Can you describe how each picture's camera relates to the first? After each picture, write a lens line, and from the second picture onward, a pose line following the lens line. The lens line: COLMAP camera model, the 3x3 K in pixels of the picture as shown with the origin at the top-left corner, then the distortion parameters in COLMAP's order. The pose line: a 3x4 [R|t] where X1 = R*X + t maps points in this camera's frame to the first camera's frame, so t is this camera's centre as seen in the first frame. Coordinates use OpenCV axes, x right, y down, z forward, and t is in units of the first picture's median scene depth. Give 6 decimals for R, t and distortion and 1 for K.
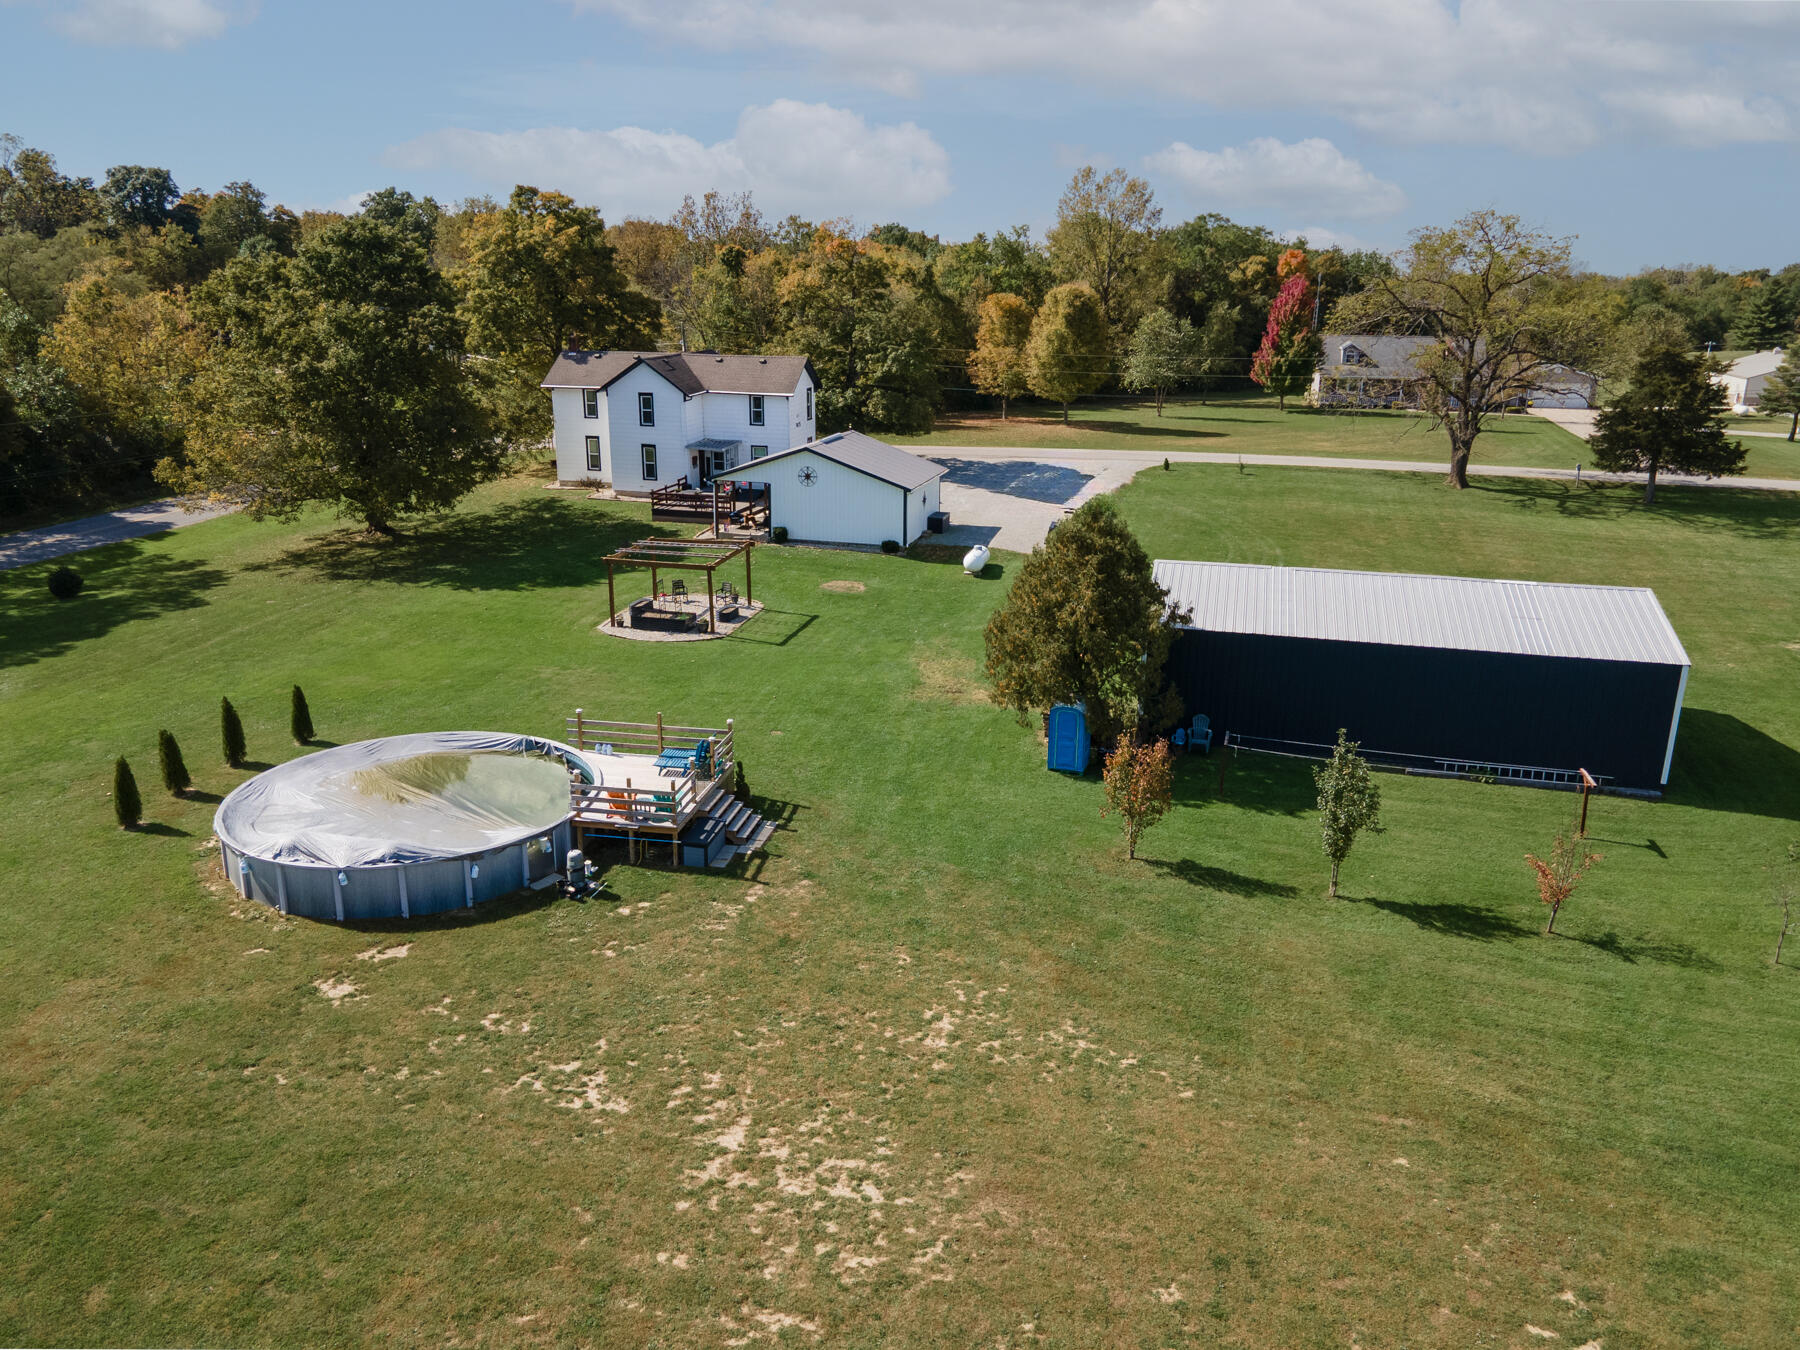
lens RADIAL K [[1334.1, 0, 891.1], [0, 1334.1, 653.0], [0, 0, 1]] dist [0.037687, 0.009323]
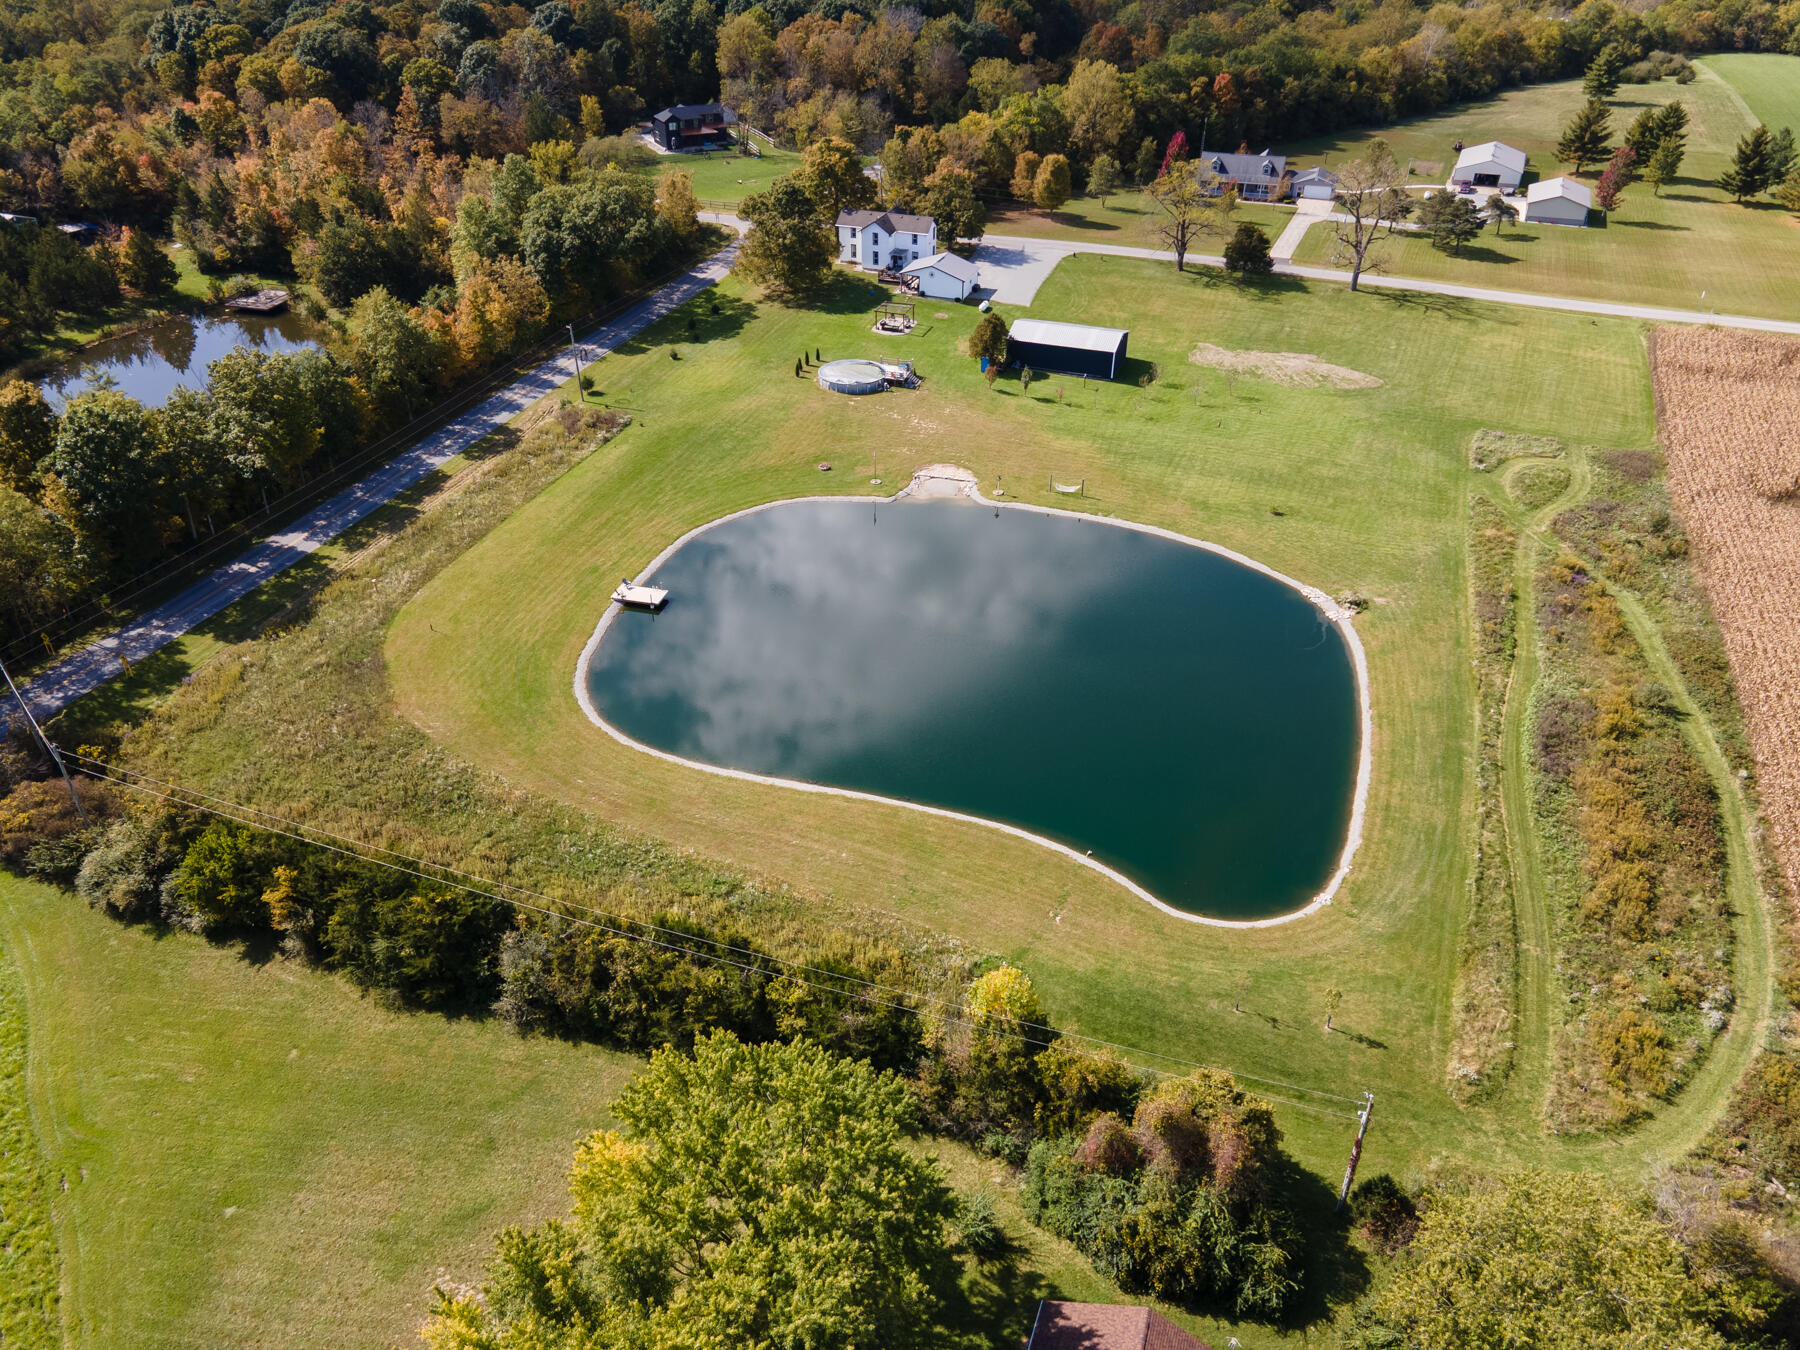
lens RADIAL K [[1334.1, 0, 891.1], [0, 1334.1, 653.0], [0, 0, 1]] dist [0.037687, 0.009323]
pose [[0.995237, 0.048371, -0.084638, 0.119507], [-0.022869, 0.959833, 0.279638, -0.126955], [0.094764, -0.276371, 0.956368, -1.787858]]
